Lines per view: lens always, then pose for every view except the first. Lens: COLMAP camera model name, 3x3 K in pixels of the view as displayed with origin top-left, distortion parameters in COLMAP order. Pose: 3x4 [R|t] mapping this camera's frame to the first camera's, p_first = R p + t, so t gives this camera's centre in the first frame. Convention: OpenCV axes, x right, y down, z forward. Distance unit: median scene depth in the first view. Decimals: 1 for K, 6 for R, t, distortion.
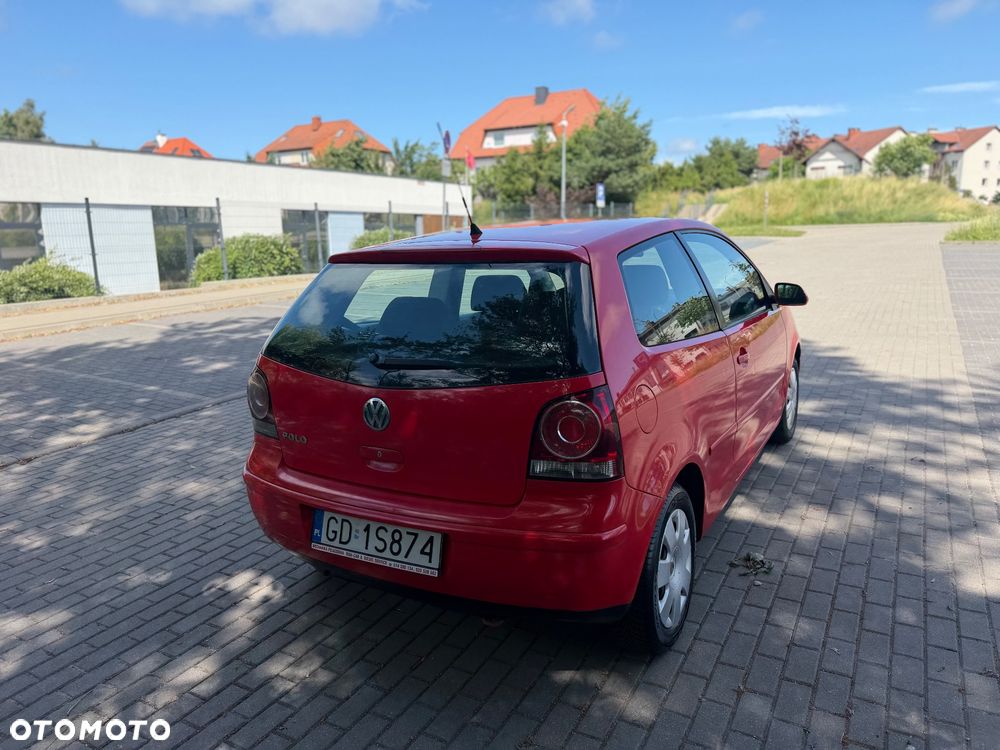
lens RADIAL K [[760.7, 0, 503.5], [0, 760.7, 374.6], [0, 0, 1]] dist [-0.030081, -0.003523]
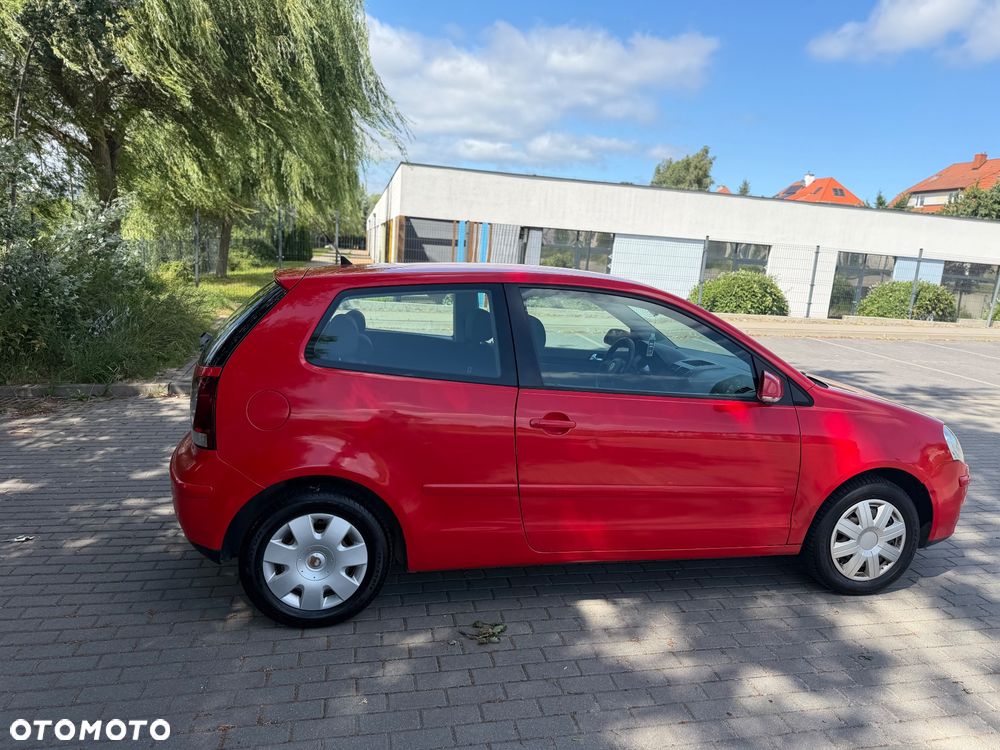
lens RADIAL K [[760.7, 0, 503.5], [0, 760.7, 374.6], [0, 0, 1]] dist [-0.030081, -0.003523]
pose [[0.600374, 0.180478, -0.779088, 0.164954], [-0.216810, 0.974450, 0.058658, -0.020088], [0.769769, 0.133698, 0.624164, 0.061630]]
